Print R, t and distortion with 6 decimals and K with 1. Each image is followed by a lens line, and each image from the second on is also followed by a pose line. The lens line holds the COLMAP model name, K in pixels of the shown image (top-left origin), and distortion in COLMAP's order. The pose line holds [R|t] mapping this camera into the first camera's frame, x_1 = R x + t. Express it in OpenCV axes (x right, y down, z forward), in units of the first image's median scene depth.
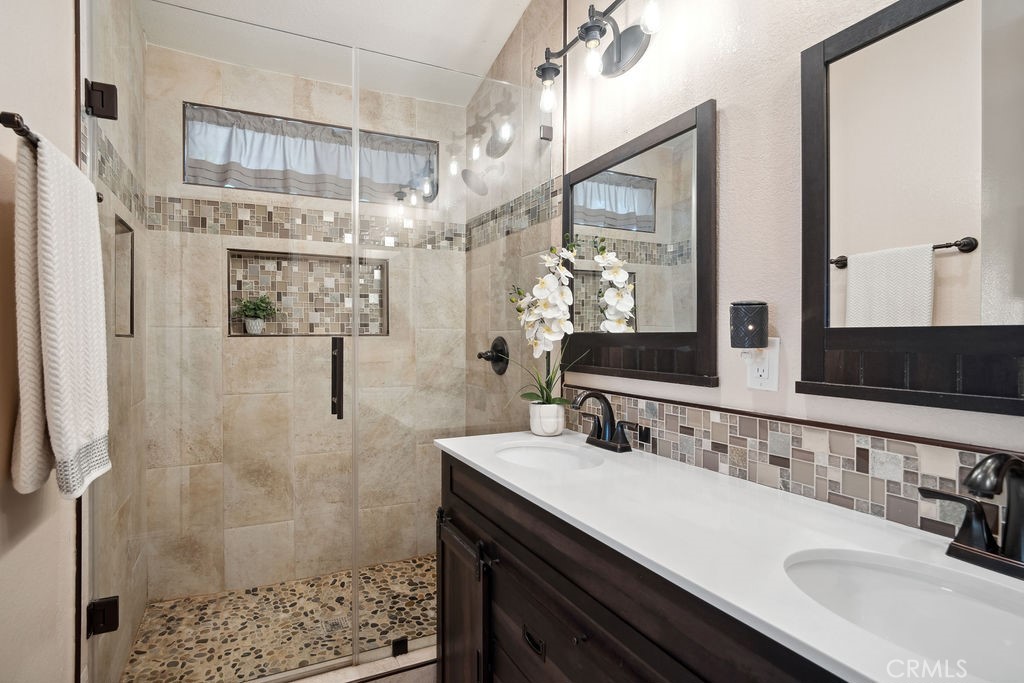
lens RADIAL K [[508.0, 0, 468.1], [0, 508.0, 341.3], [0, 0, 1]] dist [-0.012184, 0.000162]
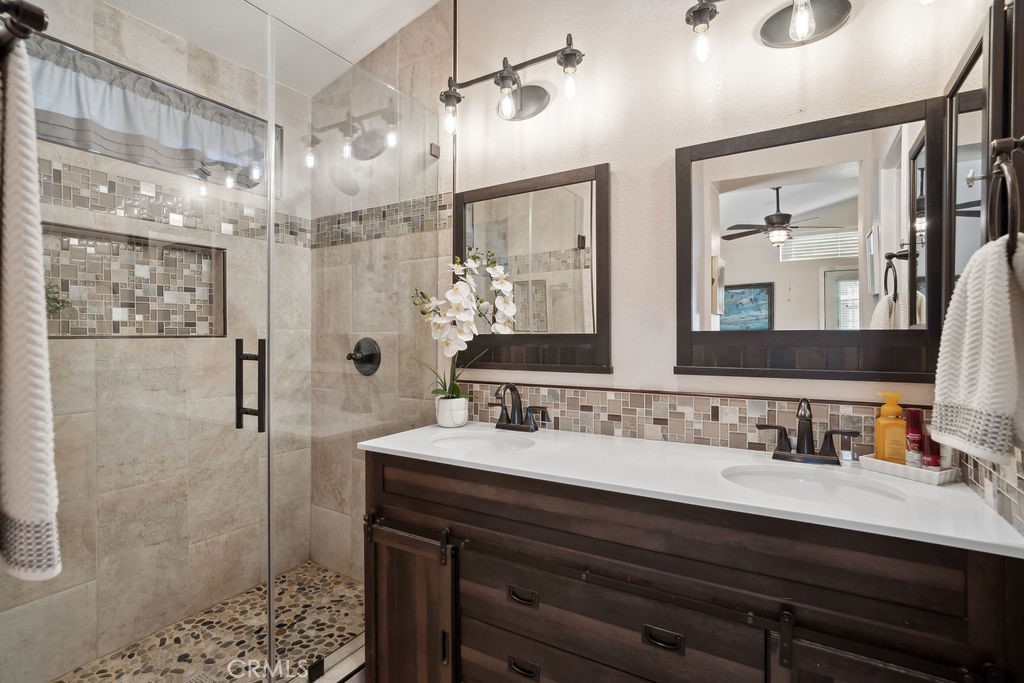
lens RADIAL K [[493.2, 0, 508.1], [0, 493.2, 338.1], [0, 0, 1]] dist [-0.017346, 0.009911]
pose [[0.816553, -0.004725, 0.577252, -0.291954], [0.008772, 0.999953, -0.004225, -0.001772], [-0.577204, 0.008514, 0.816555, 0.042599]]
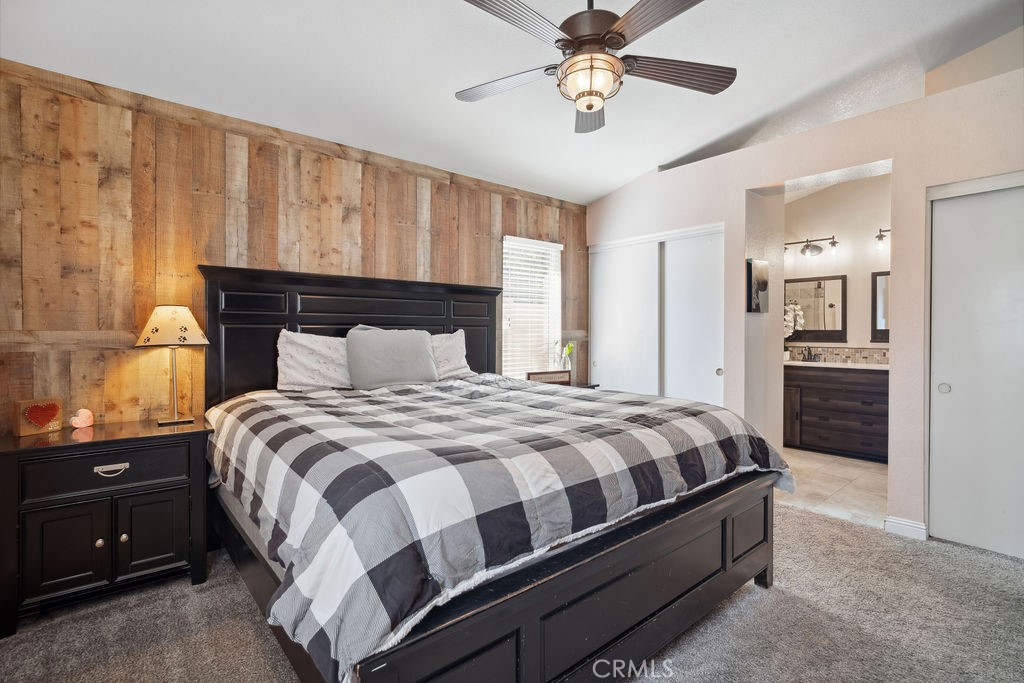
lens RADIAL K [[493.2, 0, 508.1], [0, 493.2, 338.1], [0, 0, 1]] dist [-0.017346, 0.009911]
pose [[0.955417, -0.009834, 0.295096, -1.986309], [0.008586, 0.999948, 0.005525, 0.001939], [-0.295135, -0.002745, 0.955452, -1.206585]]
